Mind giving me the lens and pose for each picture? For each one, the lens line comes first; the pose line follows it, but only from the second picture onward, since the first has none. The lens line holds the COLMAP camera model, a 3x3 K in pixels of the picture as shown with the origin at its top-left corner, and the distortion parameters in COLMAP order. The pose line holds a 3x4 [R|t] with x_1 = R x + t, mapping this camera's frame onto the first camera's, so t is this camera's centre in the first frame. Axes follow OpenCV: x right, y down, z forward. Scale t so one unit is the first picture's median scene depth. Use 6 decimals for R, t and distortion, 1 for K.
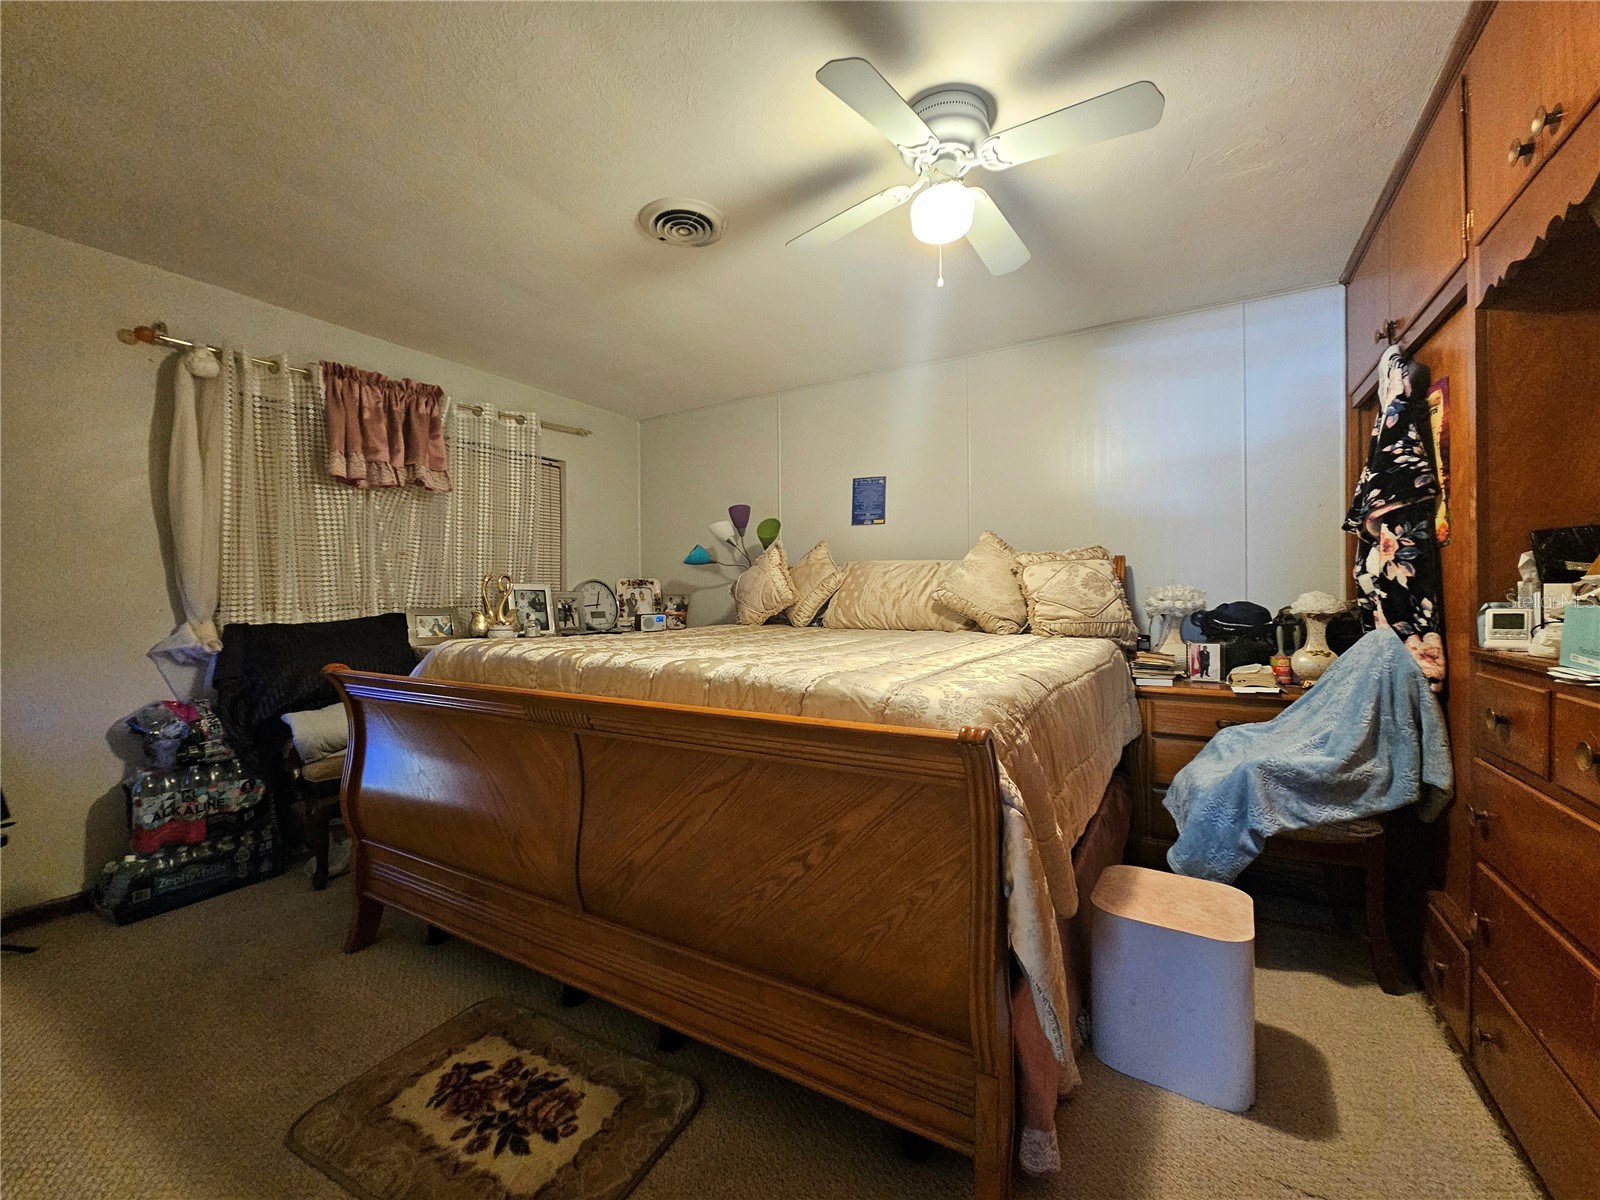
lens RADIAL K [[654.0, 0, 789.9], [0, 654.0, 597.4], [0, 0, 1]] dist [-0.000154, -0.000198]
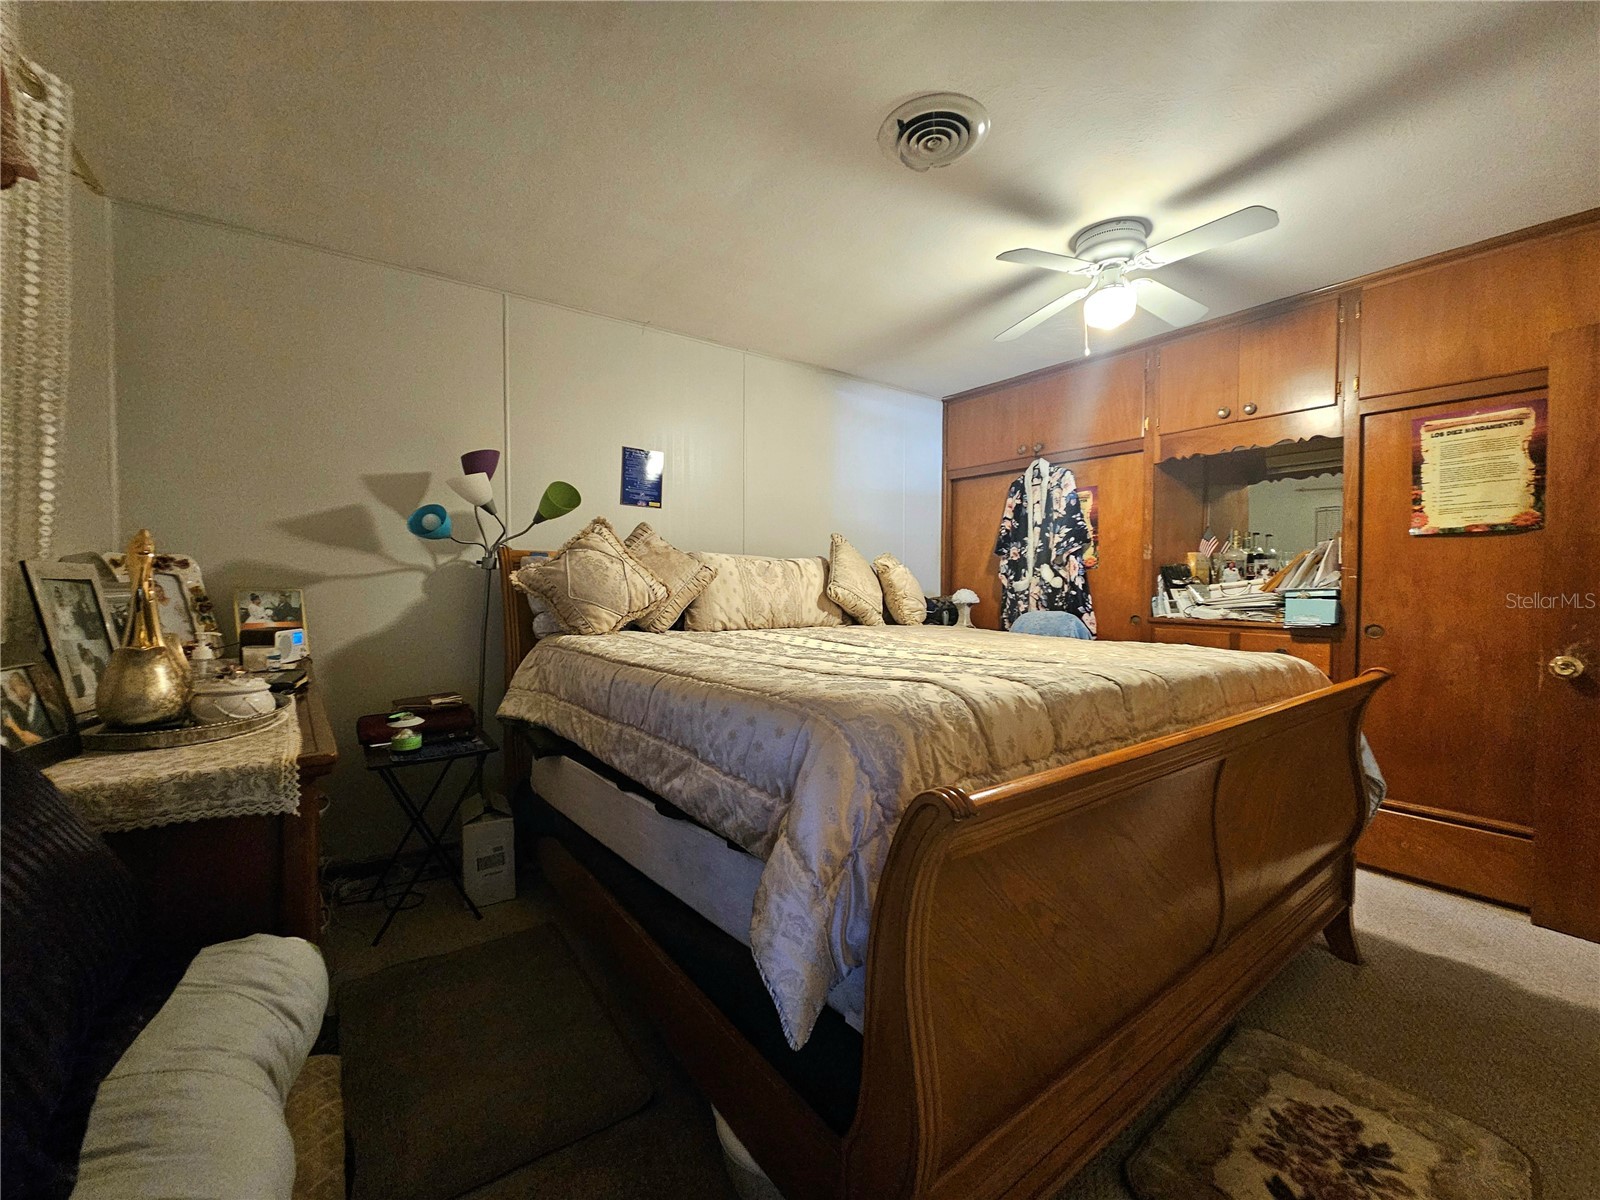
lens RADIAL K [[654.0, 0, 789.9], [0, 654.0, 597.4], [0, 0, 1]] dist [-0.000154, -0.000198]
pose [[0.388420, -0.013817, 0.921379, -1.130930], [-0.004140, 0.999851, 0.016739, -0.018395], [-0.921473, -0.010317, 0.388305, 0.979286]]
